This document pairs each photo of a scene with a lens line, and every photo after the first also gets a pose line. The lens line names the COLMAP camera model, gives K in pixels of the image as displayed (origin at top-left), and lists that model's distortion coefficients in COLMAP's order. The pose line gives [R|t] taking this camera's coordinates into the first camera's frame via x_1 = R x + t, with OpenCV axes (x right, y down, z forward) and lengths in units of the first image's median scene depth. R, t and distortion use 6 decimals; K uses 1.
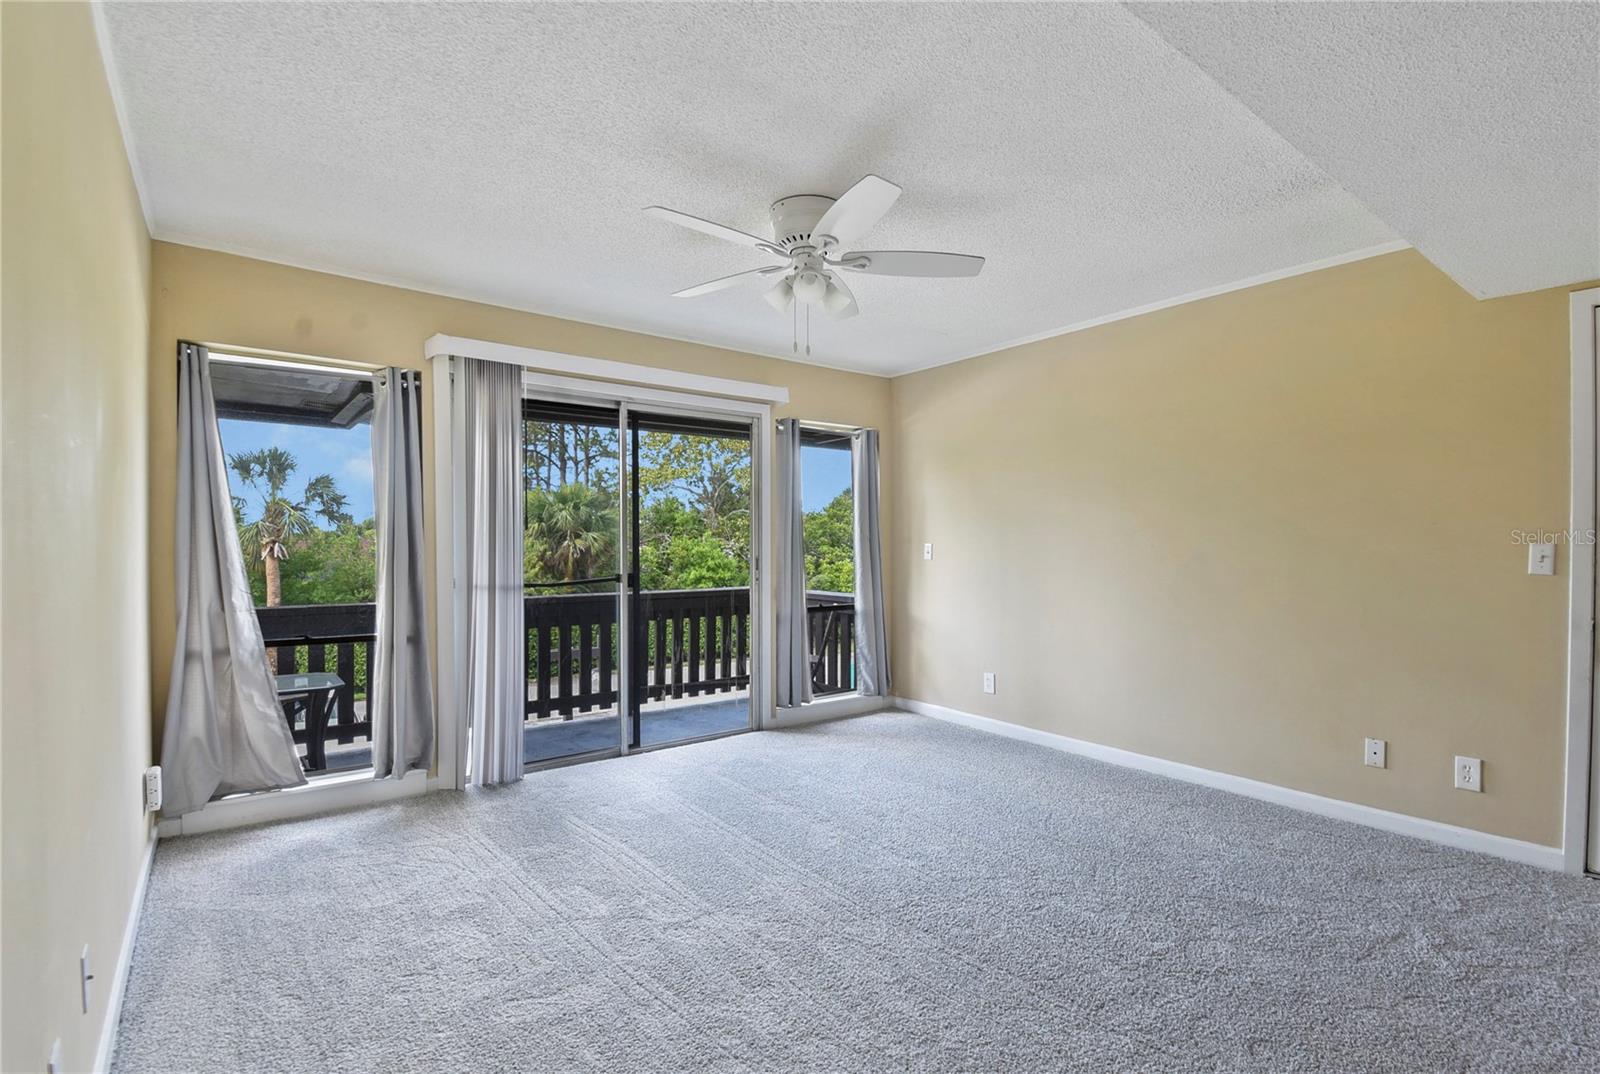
lens RADIAL K [[747.1, 0, 808.5], [0, 747.1, 536.1], [0, 0, 1]] dist [0.000870, -0.000076]
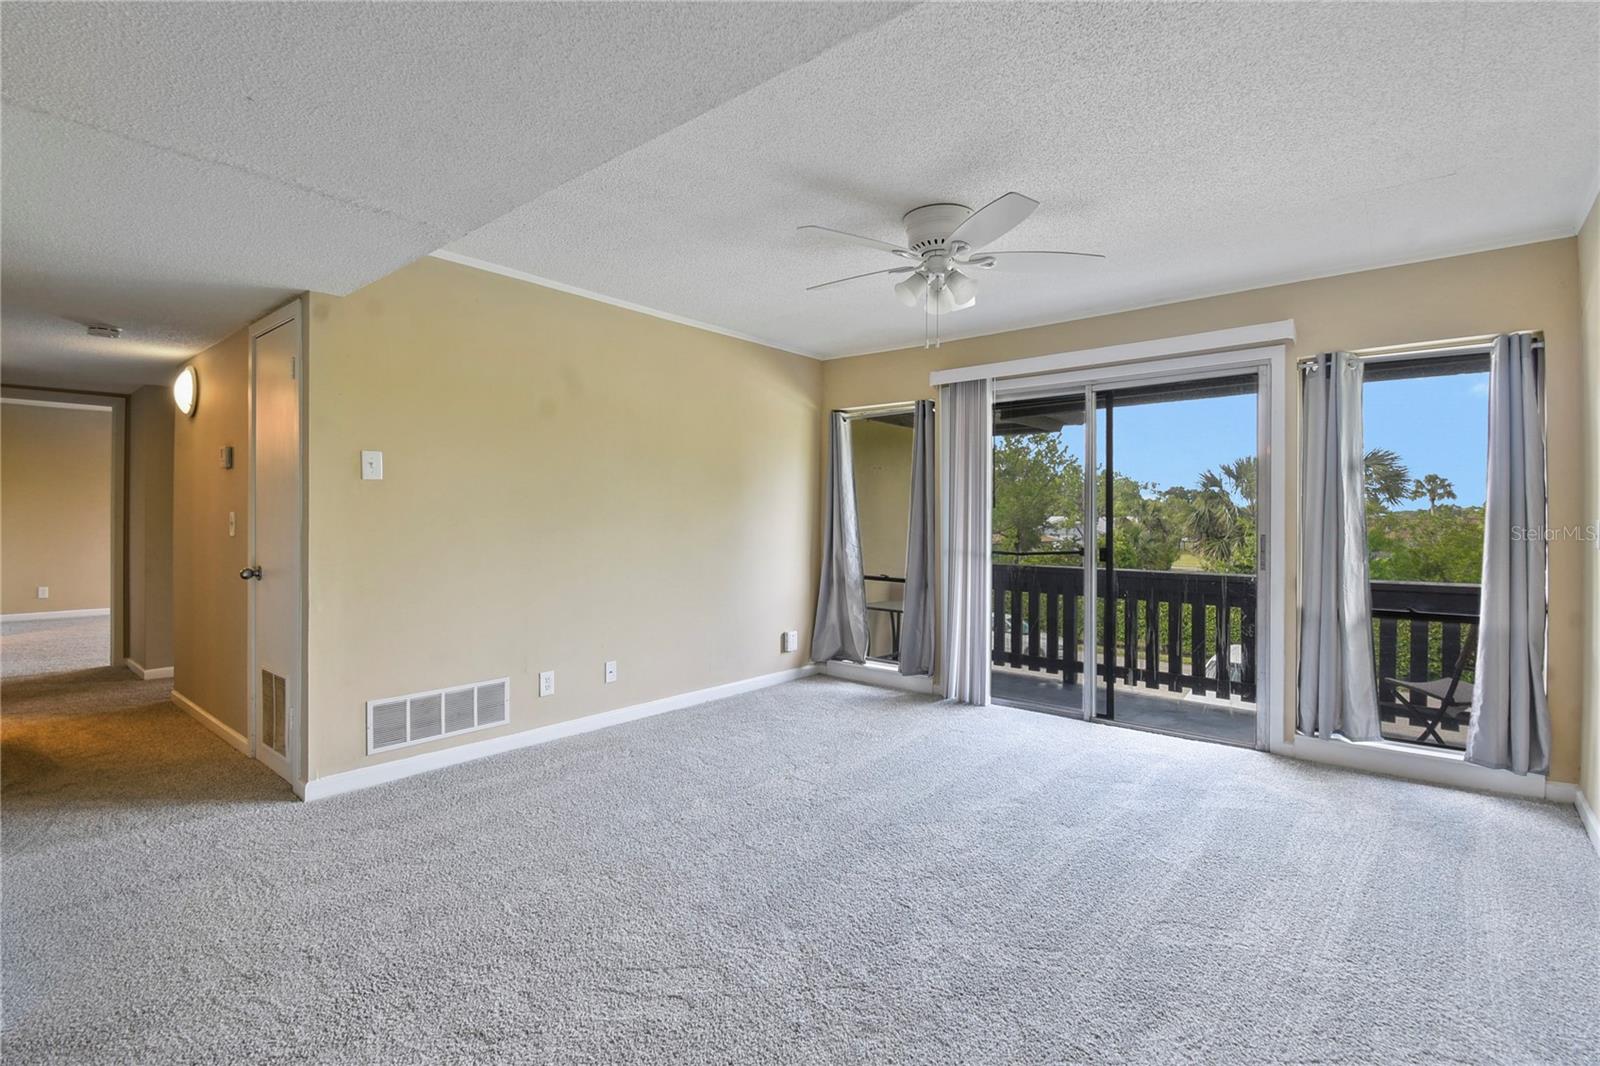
lens RADIAL K [[716.9, 0, 807.0], [0, 716.9, 517.9], [0, 0, 1]] dist [0.019647, -0.029297]
pose [[0.218266, 0.003046, -0.975885, 0.645361], [0.012433, 0.999905, 0.005901, -0.004272], [0.975810, -0.013421, 0.218207, 0.388723]]
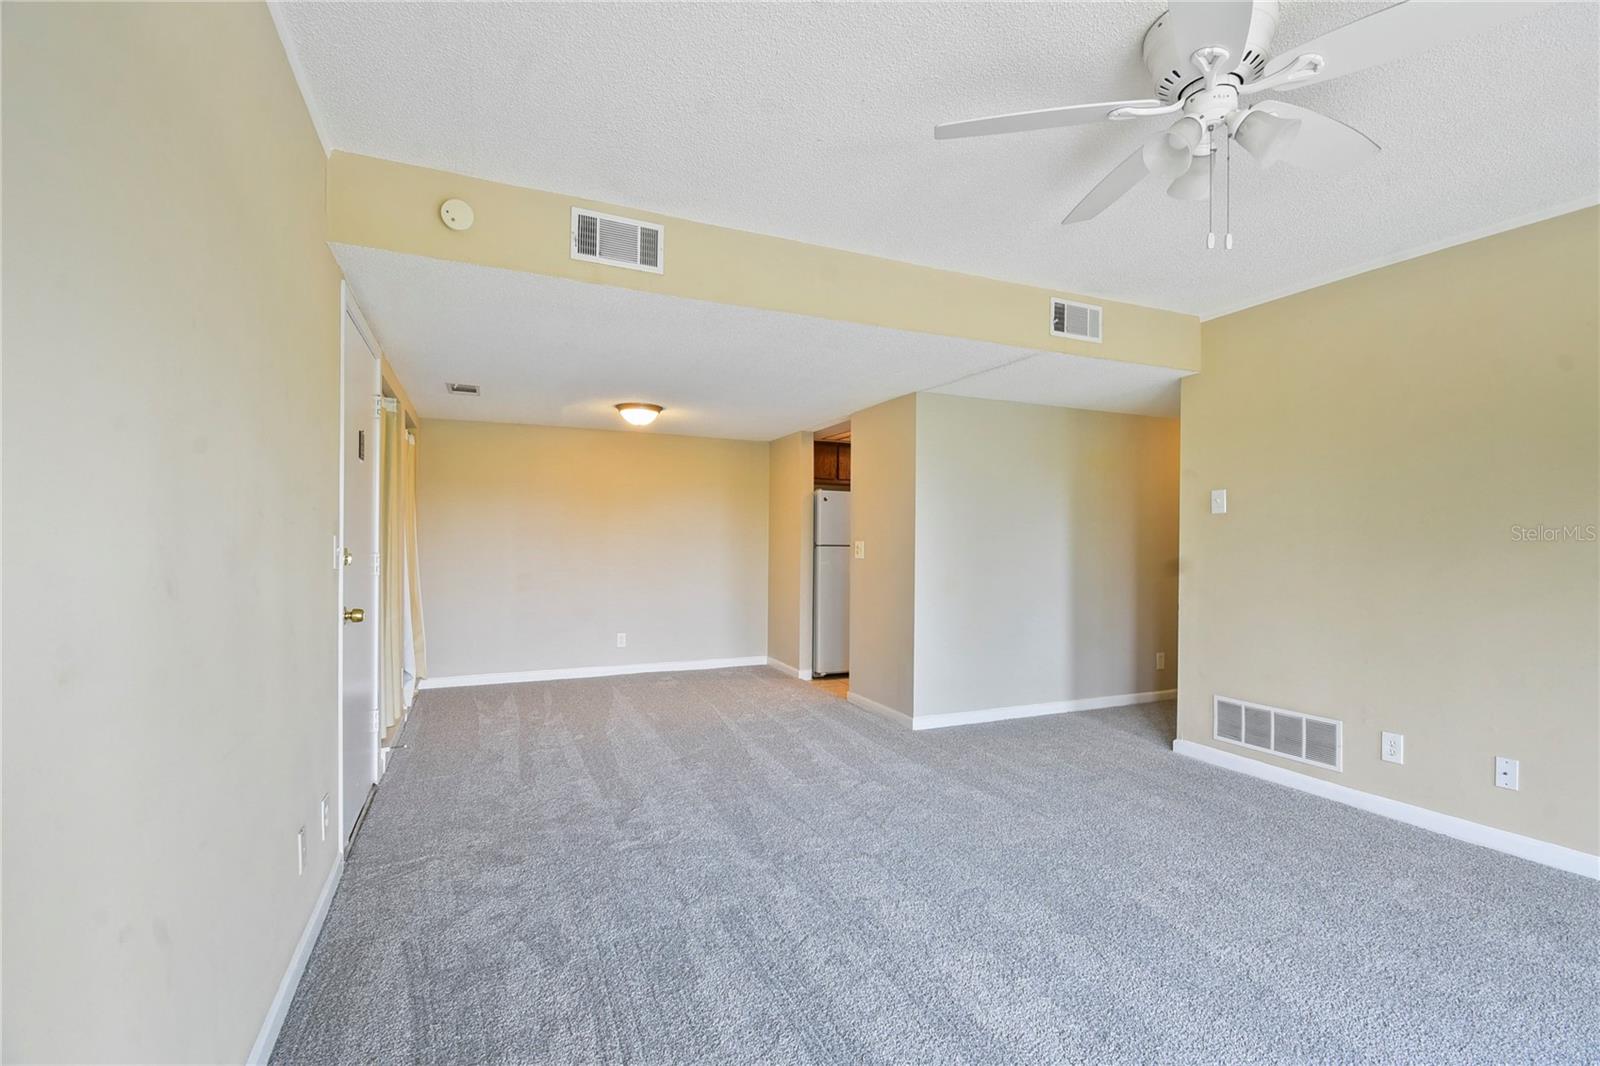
lens RADIAL K [[707.7, 0, 809.1], [0, 707.7, 536.8], [0, 0, 1]] dist [0.019966, -0.027170]
pose [[-0.976879, -0.002060, 0.213782, 0.129161], [-0.007833, 0.999627, -0.026159, 0.011705], [-0.213648, -0.027229, -0.976531, 1.099198]]
